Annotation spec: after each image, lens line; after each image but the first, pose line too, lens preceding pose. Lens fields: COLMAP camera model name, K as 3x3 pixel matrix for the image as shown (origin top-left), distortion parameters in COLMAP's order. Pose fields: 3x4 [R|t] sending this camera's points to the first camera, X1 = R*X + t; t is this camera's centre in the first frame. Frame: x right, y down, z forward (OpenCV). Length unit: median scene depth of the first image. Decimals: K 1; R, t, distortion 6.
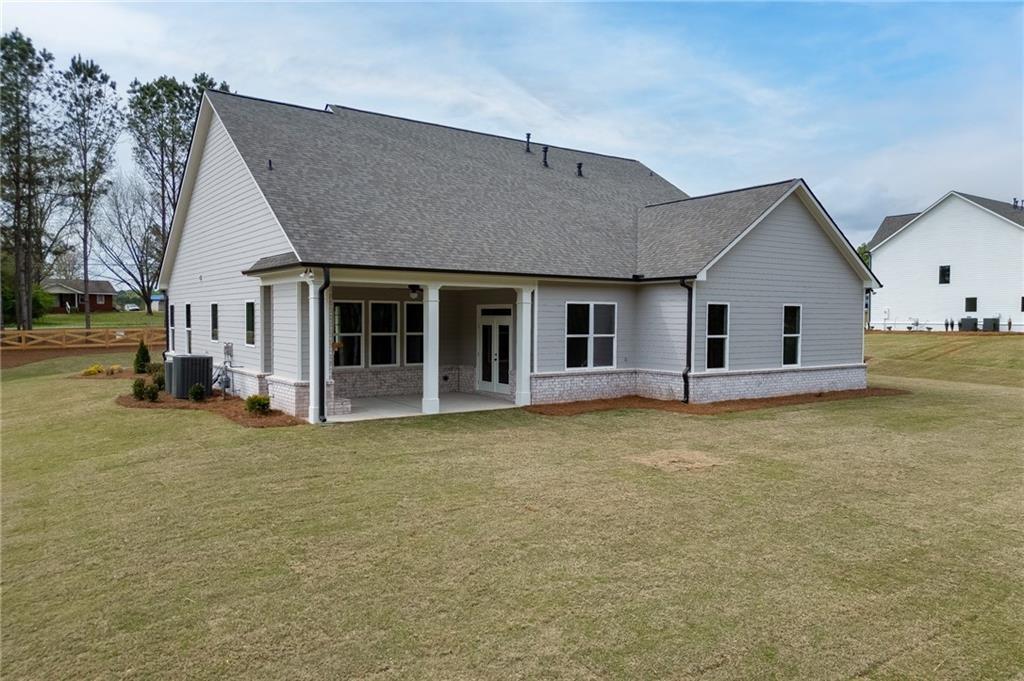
lens RADIAL K [[746.0, 0, 515.7], [0, 746.0, 353.9], [0, 0, 1]] dist [0.004362, -0.000524]
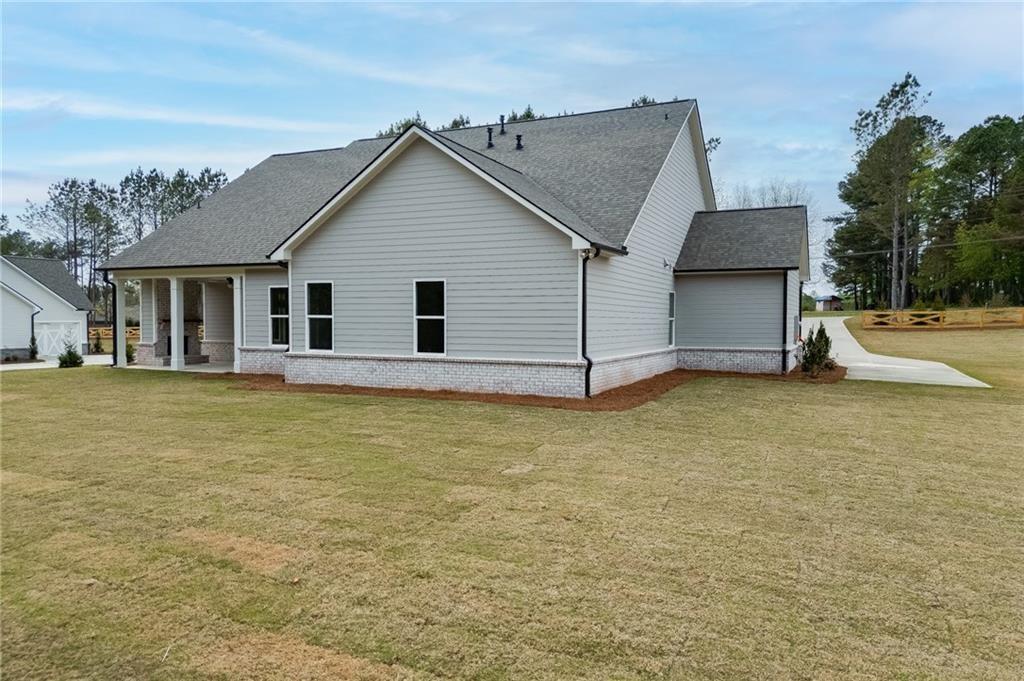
lens RADIAL K [[746.0, 0, 515.7], [0, 746.0, 353.9], [0, 0, 1]] dist [0.004362, -0.000524]
pose [[0.520260, 0.044883, -0.852827, 1.172729], [-0.038786, 0.998829, 0.028905, -0.012625], [0.853127, 0.018039, 0.521392, 0.681005]]
